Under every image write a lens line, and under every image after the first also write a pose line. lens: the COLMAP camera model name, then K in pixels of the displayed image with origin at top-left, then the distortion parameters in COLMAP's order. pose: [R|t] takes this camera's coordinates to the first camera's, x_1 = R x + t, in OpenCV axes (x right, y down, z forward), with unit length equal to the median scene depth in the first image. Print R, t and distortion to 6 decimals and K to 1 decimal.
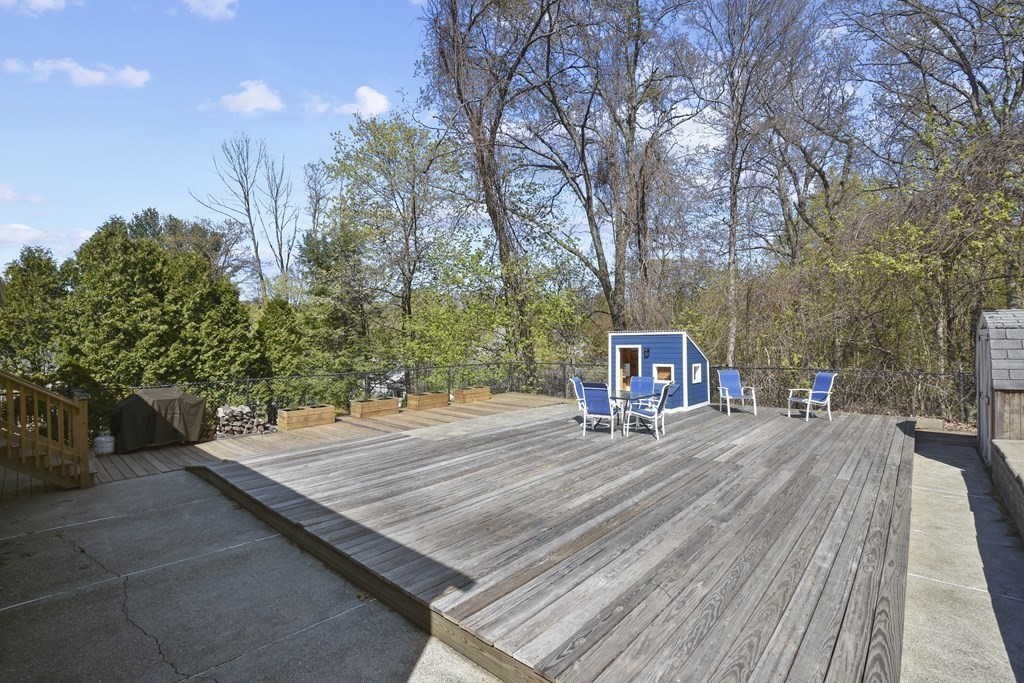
lens RADIAL K [[456.3, 0, 513.7], [0, 456.3, 342.2], [0, 0, 1]] dist [-0.005688, -0.011345]
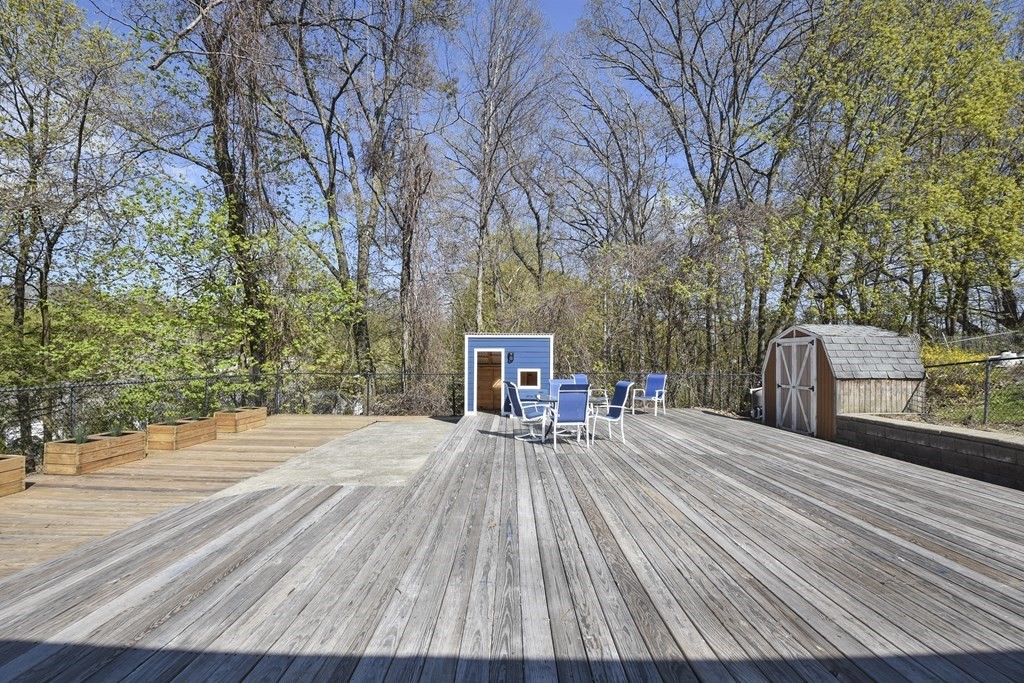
lens RADIAL K [[456.3, 0, 508.1], [0, 456.3, 342.6], [0, 0, 1]] dist [-0.005688, -0.011345]
pose [[0.752589, 0.036647, 0.657470, -0.636704], [-0.011550, 0.999031, -0.042464, 0.066152], [-0.658390, 0.024364, 0.752283, 0.600329]]
